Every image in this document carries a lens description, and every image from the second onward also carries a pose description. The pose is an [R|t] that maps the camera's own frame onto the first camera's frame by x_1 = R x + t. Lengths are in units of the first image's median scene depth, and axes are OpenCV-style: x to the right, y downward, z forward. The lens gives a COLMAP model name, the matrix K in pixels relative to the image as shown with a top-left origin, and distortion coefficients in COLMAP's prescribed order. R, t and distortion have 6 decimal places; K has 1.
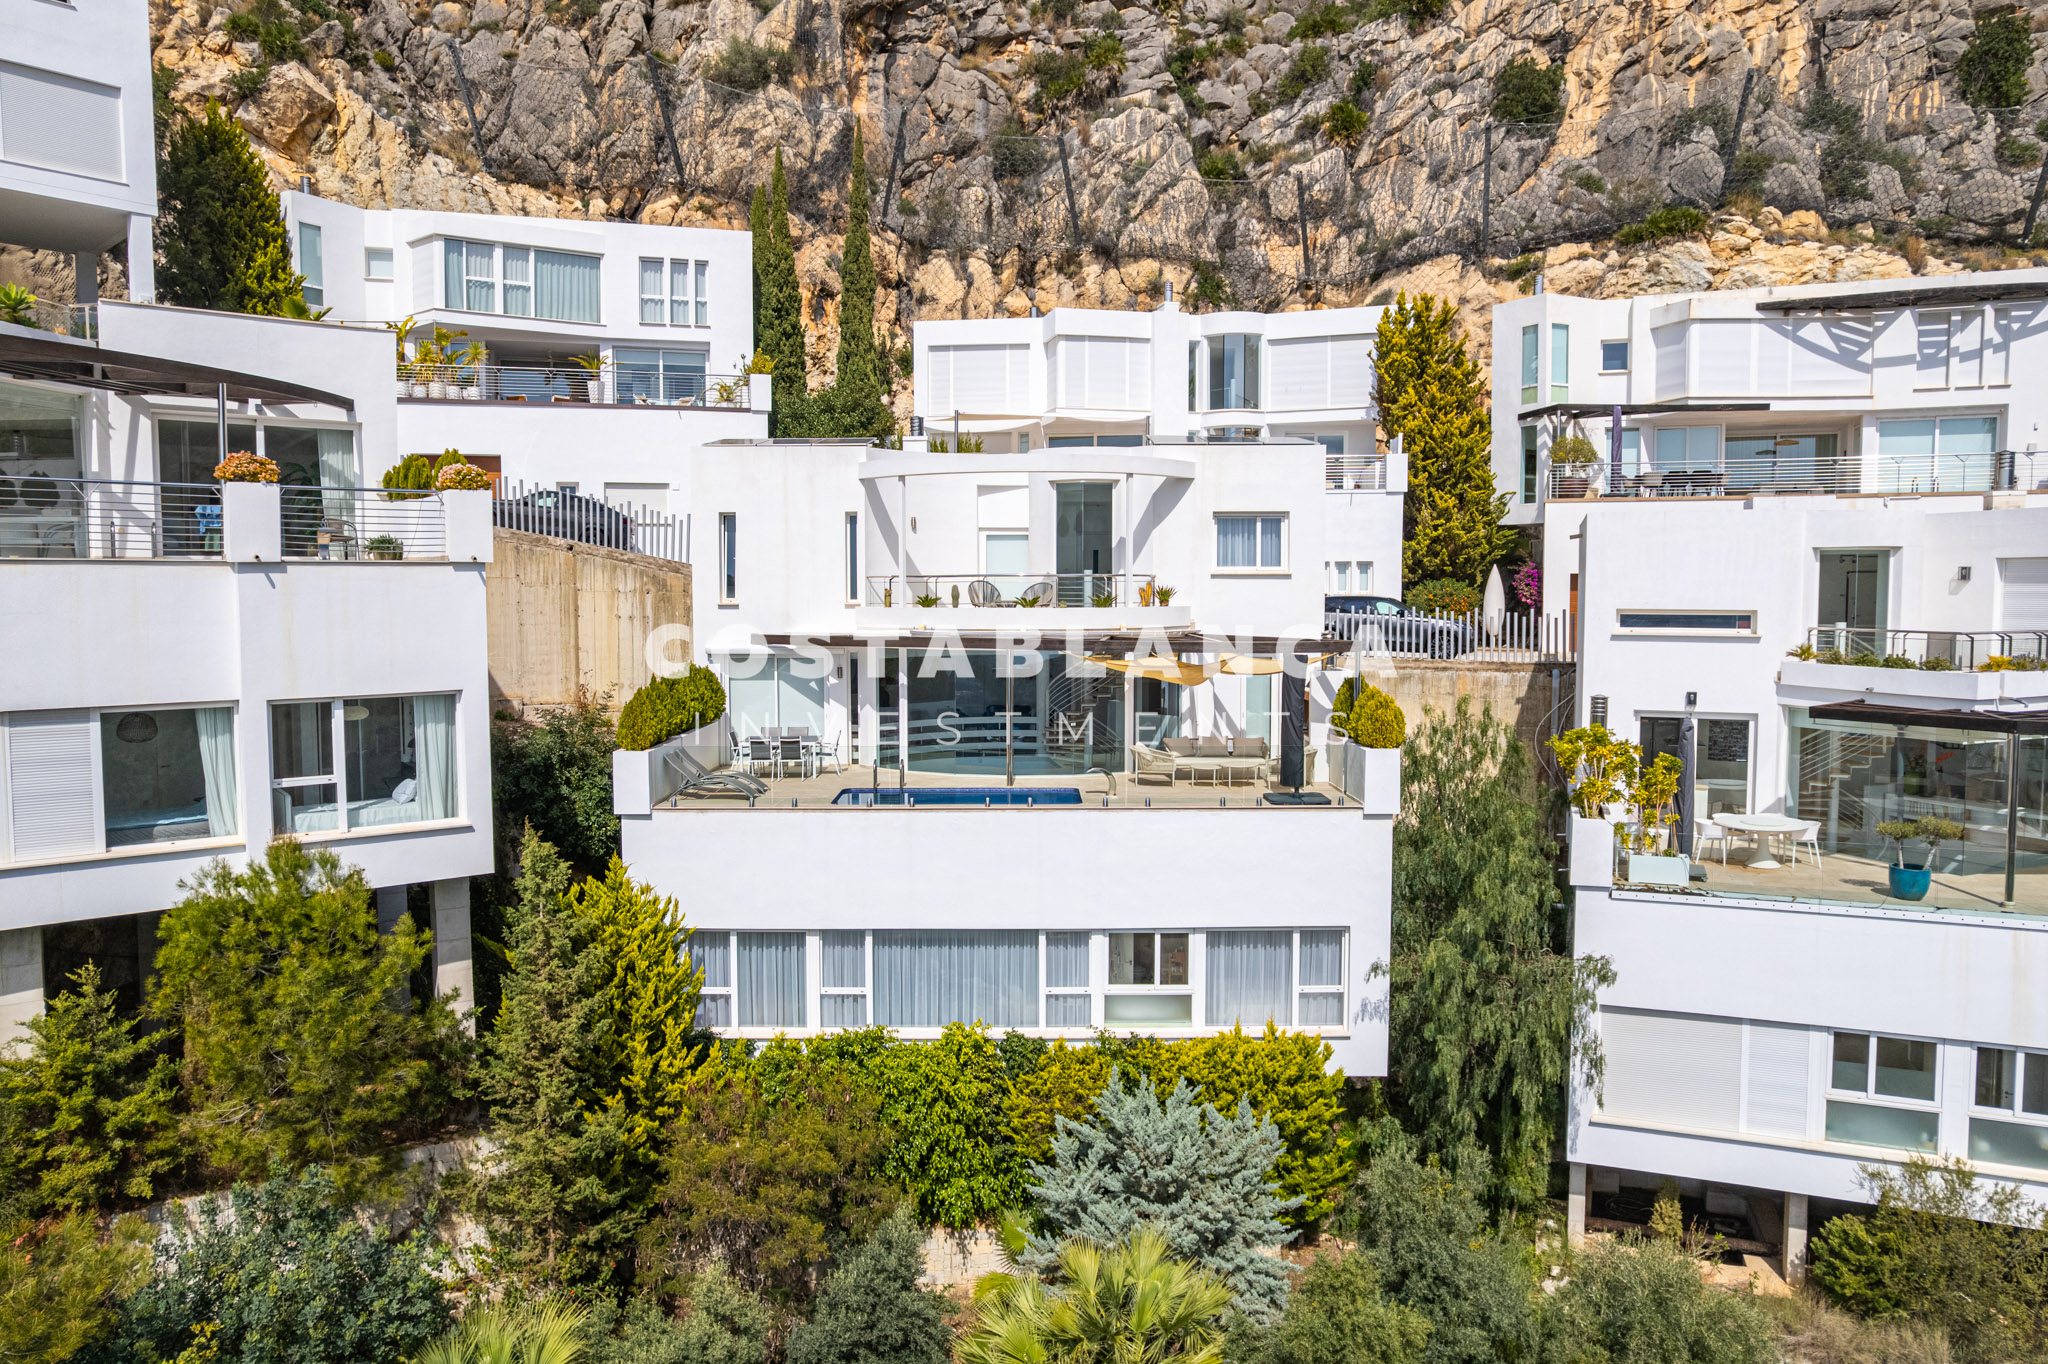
lens RADIAL K [[1306.4, 0, 1037.2], [0, 1306.4, 648.9], [0, 0, 1]] dist [-0.079646, 0.070096]
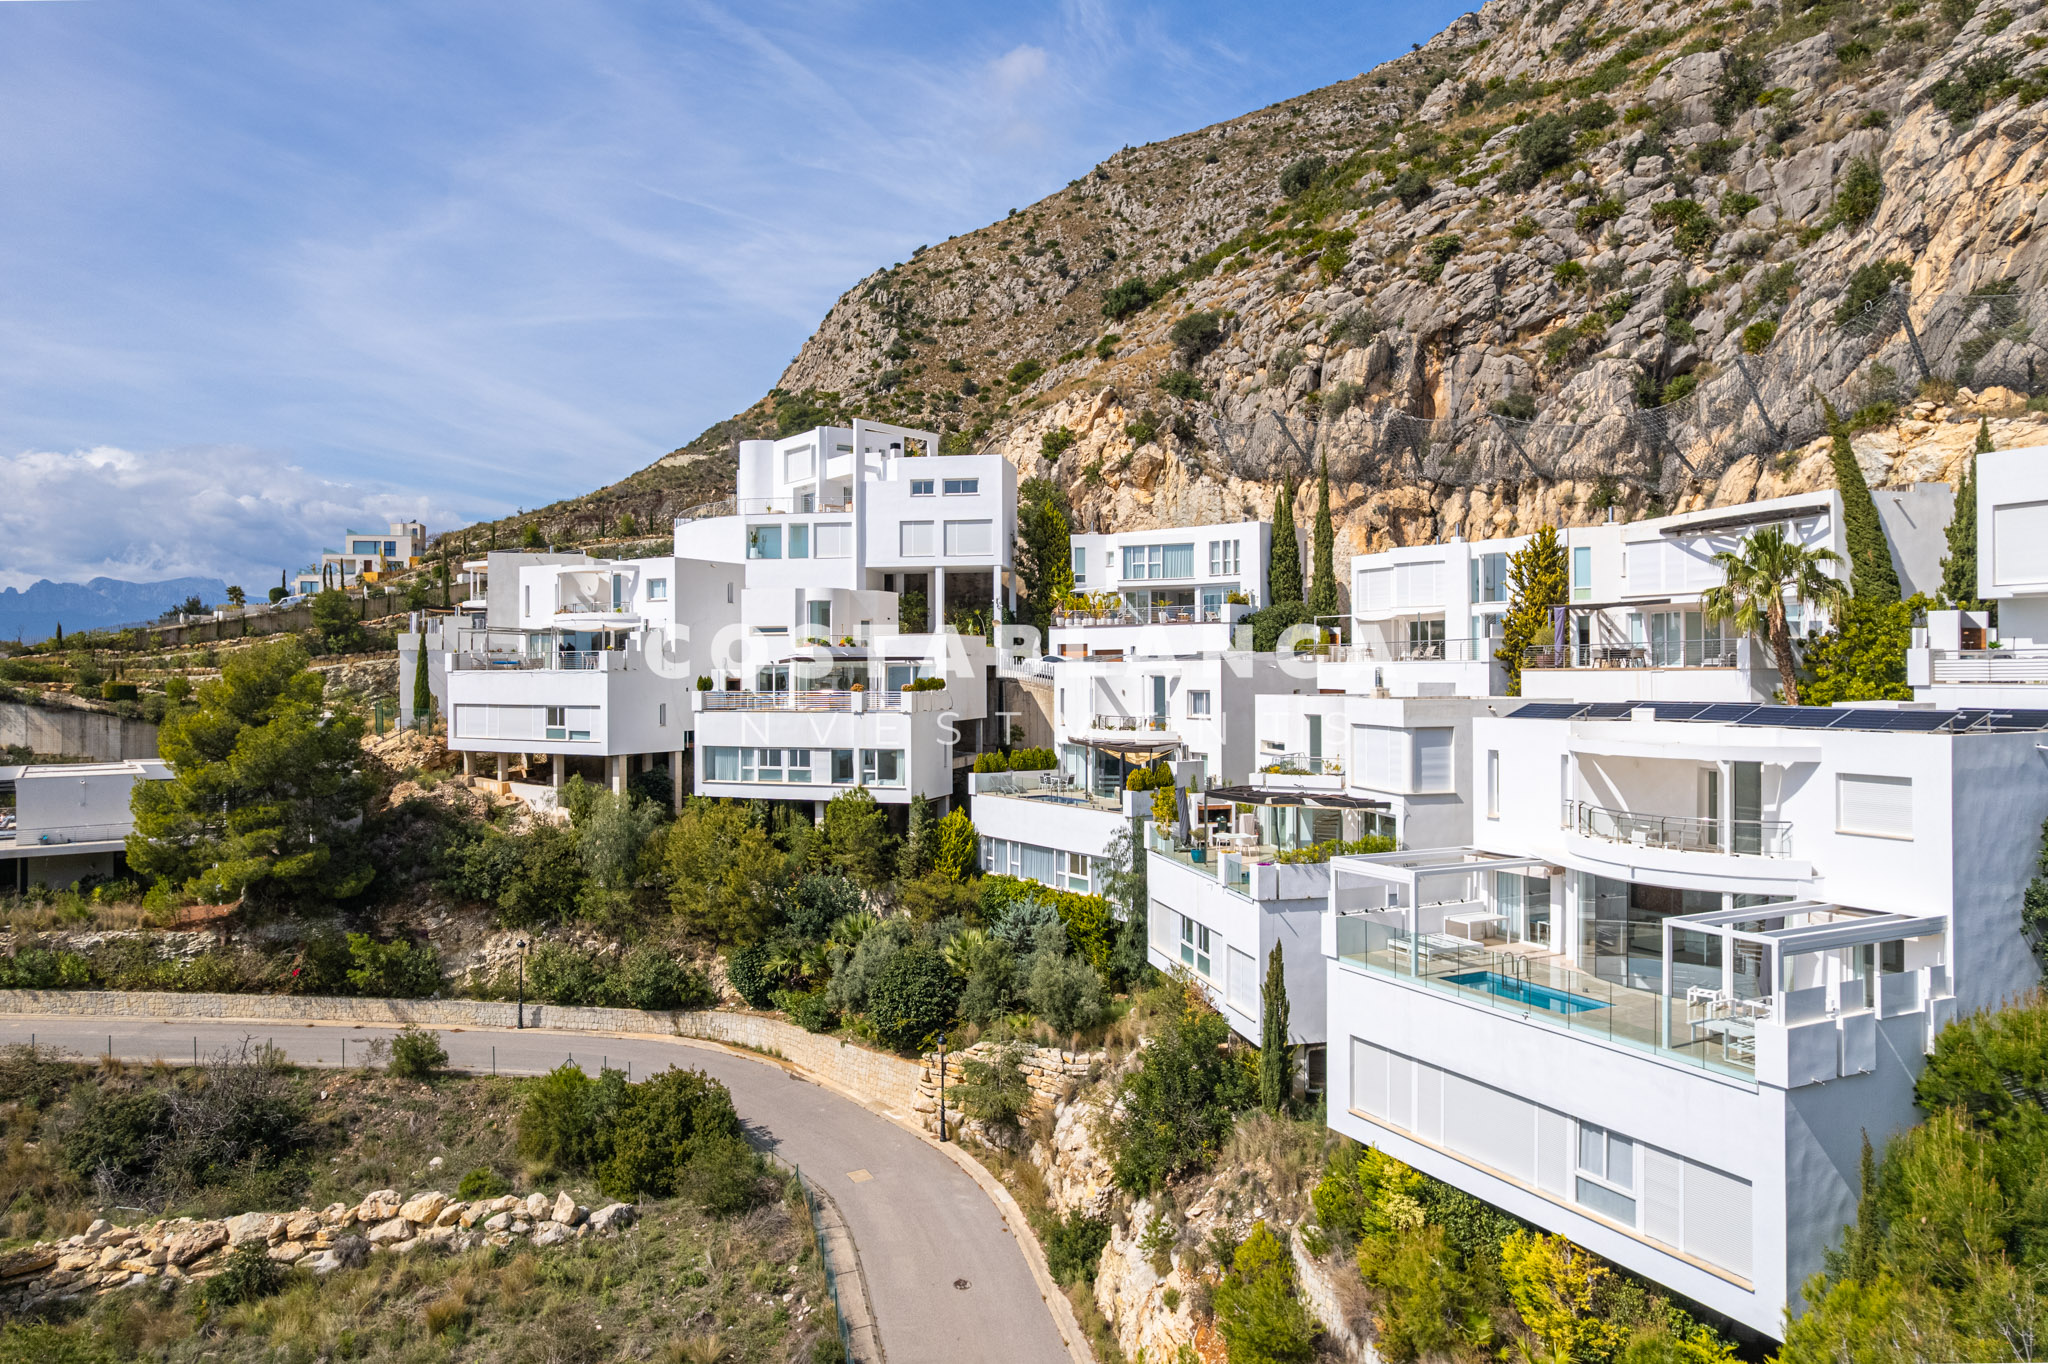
lens RADIAL K [[1253.3, 0, 1122.8], [0, 1253.3, 674.0], [0, 0, 1]] dist [-0.032536, 0.000457]
pose [[0.617242, -0.001590, -0.786772, 1.491887], [-0.036653, 0.998854, -0.030774, -0.051924], [0.785919, 0.047832, 0.616477, -0.366839]]
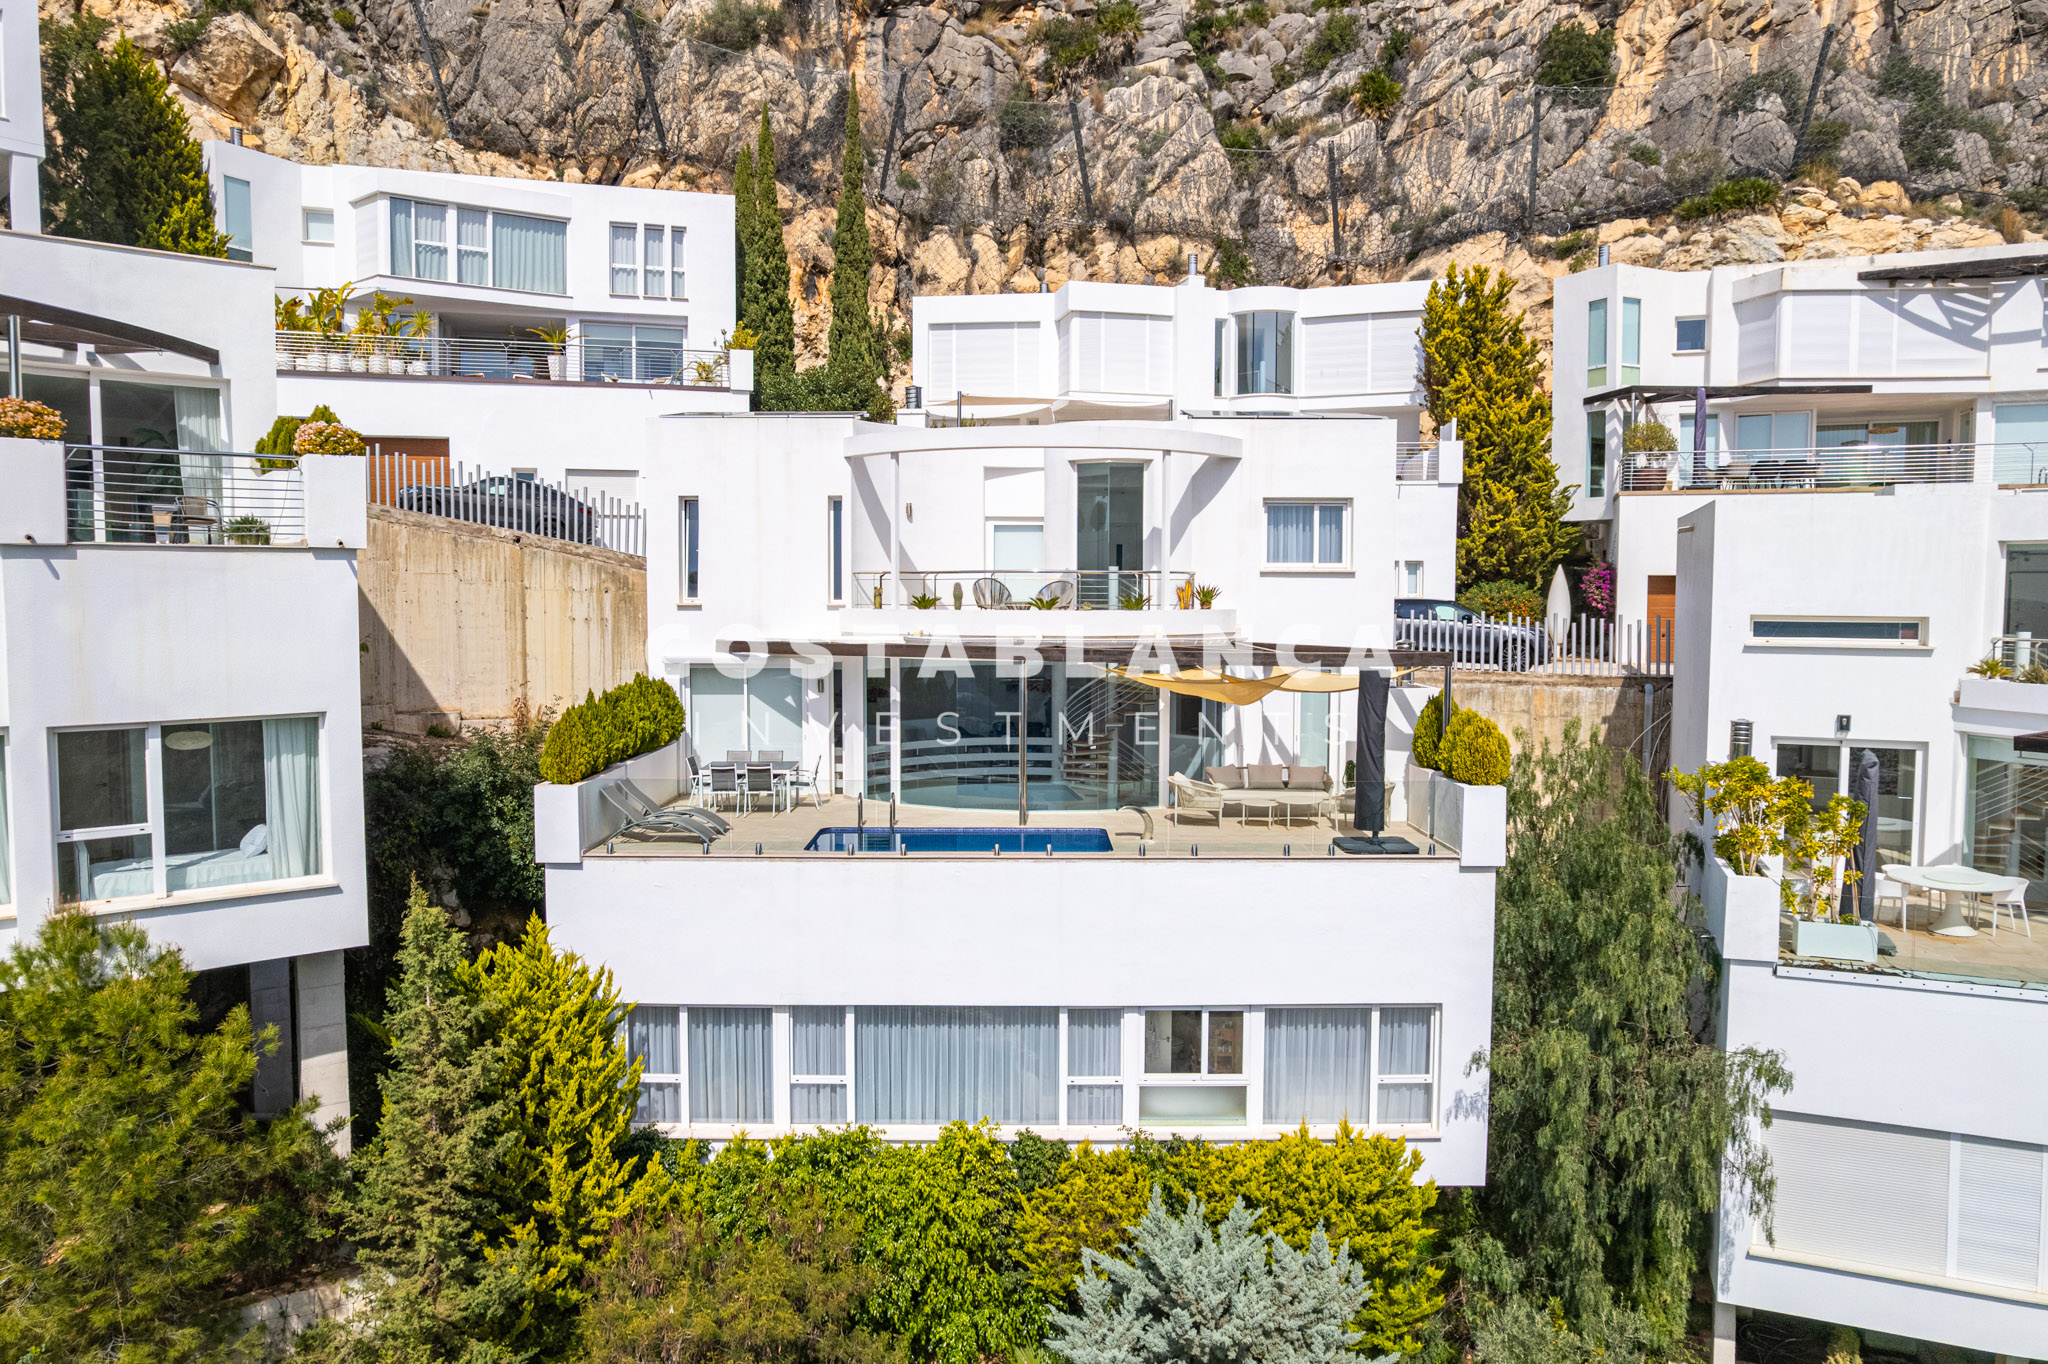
lens RADIAL K [[1306.4, 0, 1037.2], [0, 1306.4, 648.9], [0, 0, 1]] dist [-0.079646, 0.070096]
pose [[0.999991, 0.004260, -0.000599, -0.008994], [-0.004262, 0.999985, -0.003382, -0.003152], [0.000585, 0.003385, 0.999994, 0.129889]]
